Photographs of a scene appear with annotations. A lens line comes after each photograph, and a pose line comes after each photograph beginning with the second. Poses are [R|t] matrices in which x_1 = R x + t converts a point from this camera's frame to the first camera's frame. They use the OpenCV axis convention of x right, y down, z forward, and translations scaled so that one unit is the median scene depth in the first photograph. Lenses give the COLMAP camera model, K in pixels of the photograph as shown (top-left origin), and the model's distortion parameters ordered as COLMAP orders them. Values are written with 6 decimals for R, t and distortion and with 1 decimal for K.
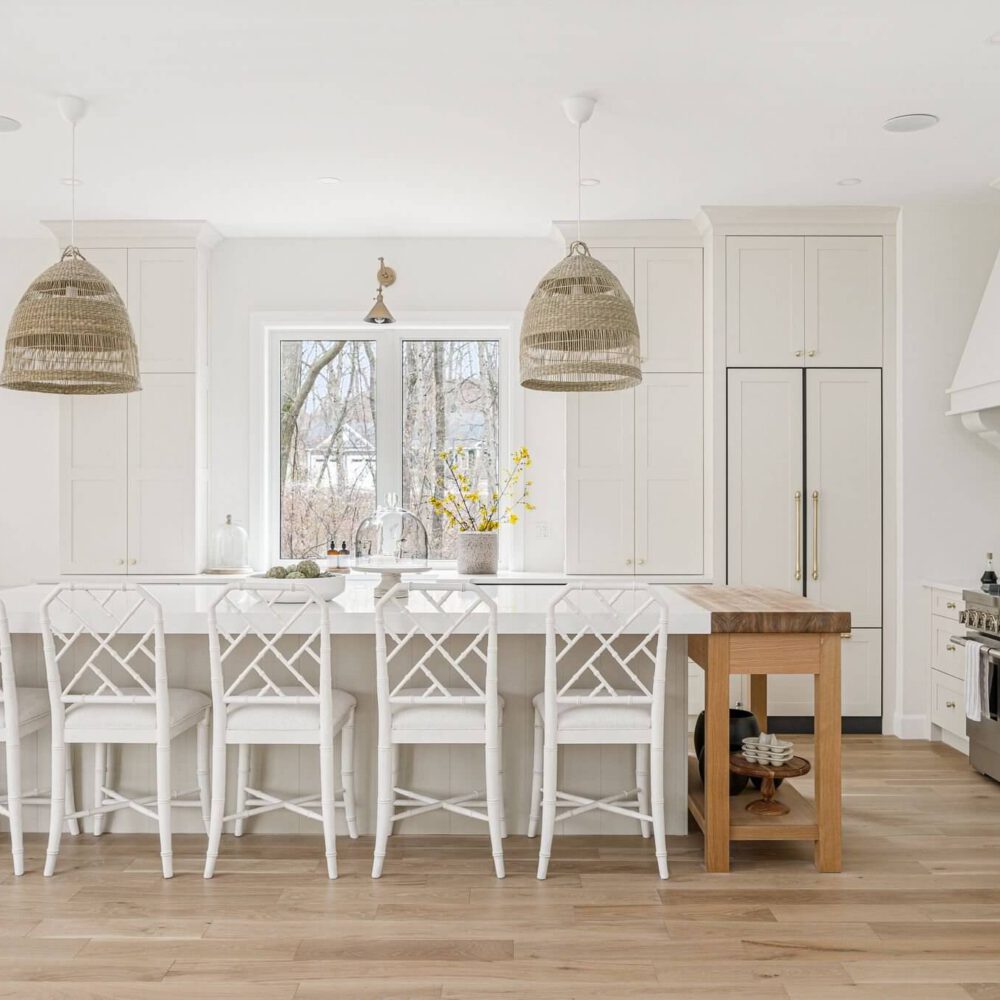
lens RADIAL K [[1108.6, 0, 505.1], [0, 1108.6, 505.0], [0, 0, 1]] dist [-0.016669, 0.002565]
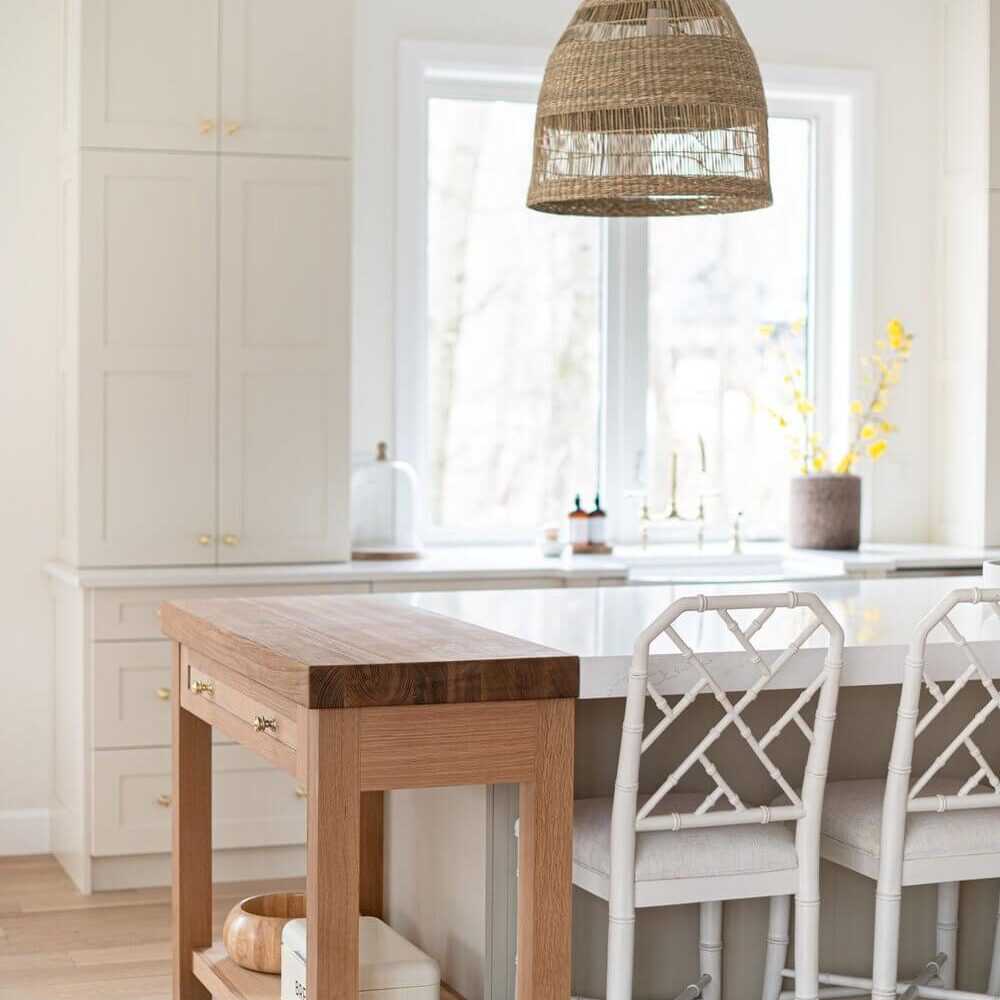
lens RADIAL K [[2181.8, 0, 500.2], [0, 2181.8, 391.6], [0, 0, 1]] dist [-0.053541, -0.464141]
pose [[0.936715, 0.006618, 0.350031, -0.551062], [-0.005980, 0.999978, -0.002902, -0.011899], [-0.350043, 0.000625, 0.936734, 0.050082]]
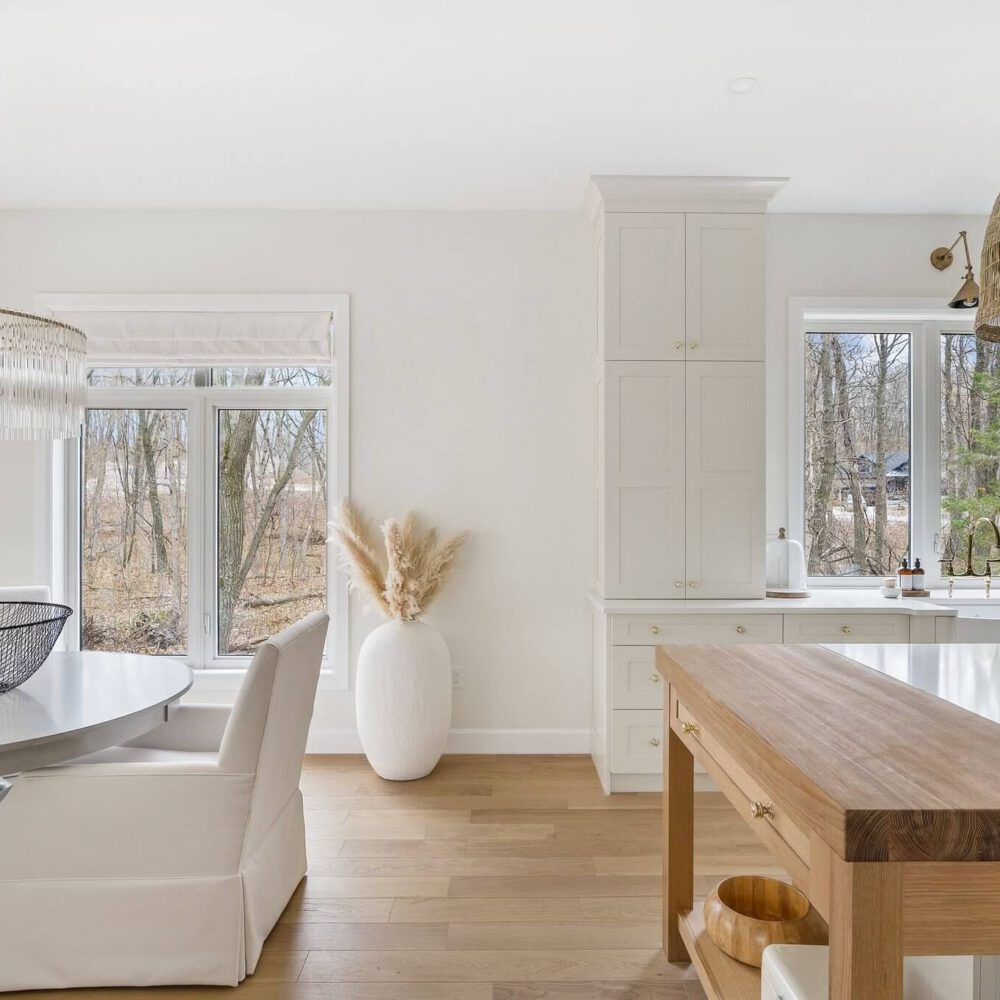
lens RADIAL K [[728.4, 0, 503.4], [0, 728.4, 513.9], [0, 0, 1]] dist [-0.007363, -0.006351]
pose [[0.999971, 0.002743, 0.007105, -0.475111], [-0.002804, 0.999959, 0.008621, -0.006479], [-0.007081, -0.008641, 0.999938, 0.435118]]
